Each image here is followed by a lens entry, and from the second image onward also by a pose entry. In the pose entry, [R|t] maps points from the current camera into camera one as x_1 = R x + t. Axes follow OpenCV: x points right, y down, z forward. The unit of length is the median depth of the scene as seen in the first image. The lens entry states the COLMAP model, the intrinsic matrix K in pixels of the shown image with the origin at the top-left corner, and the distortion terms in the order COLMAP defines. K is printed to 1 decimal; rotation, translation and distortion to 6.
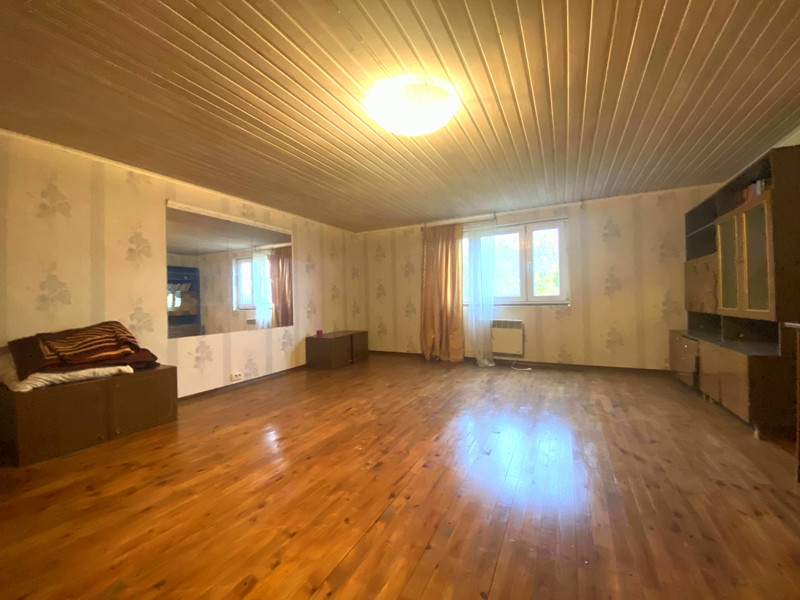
lens RADIAL K [[326.1, 0, 399.7], [0, 326.1, 298.5], [0, 0, 1]] dist [-0.002798, -0.000183]
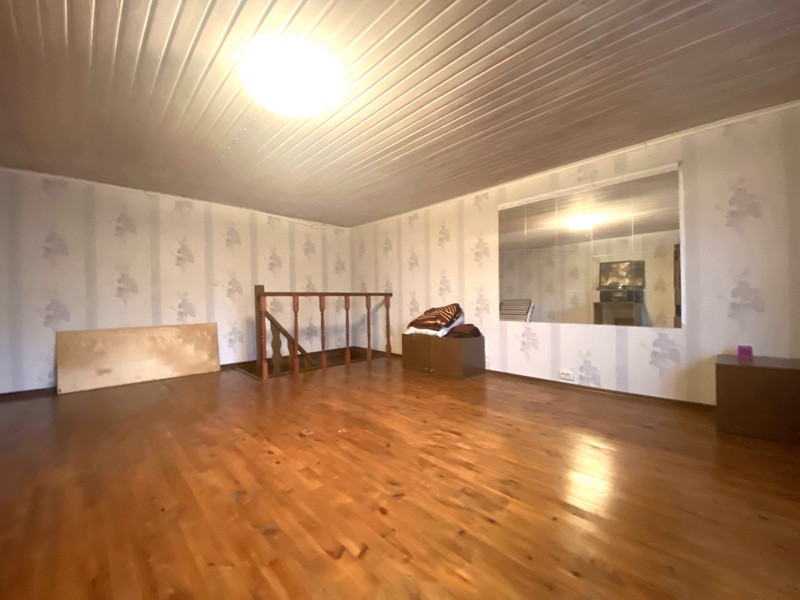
lens RADIAL K [[326.1, 0, 399.7], [0, 326.1, 298.5], [0, 0, 1]] dist [-0.002798, -0.000183]
pose [[-0.337189, 0.026913, -0.941052, 0.535032], [0.029897, 0.999393, 0.017869, 0.008947], [0.940962, -0.022109, -0.337789, 1.034495]]
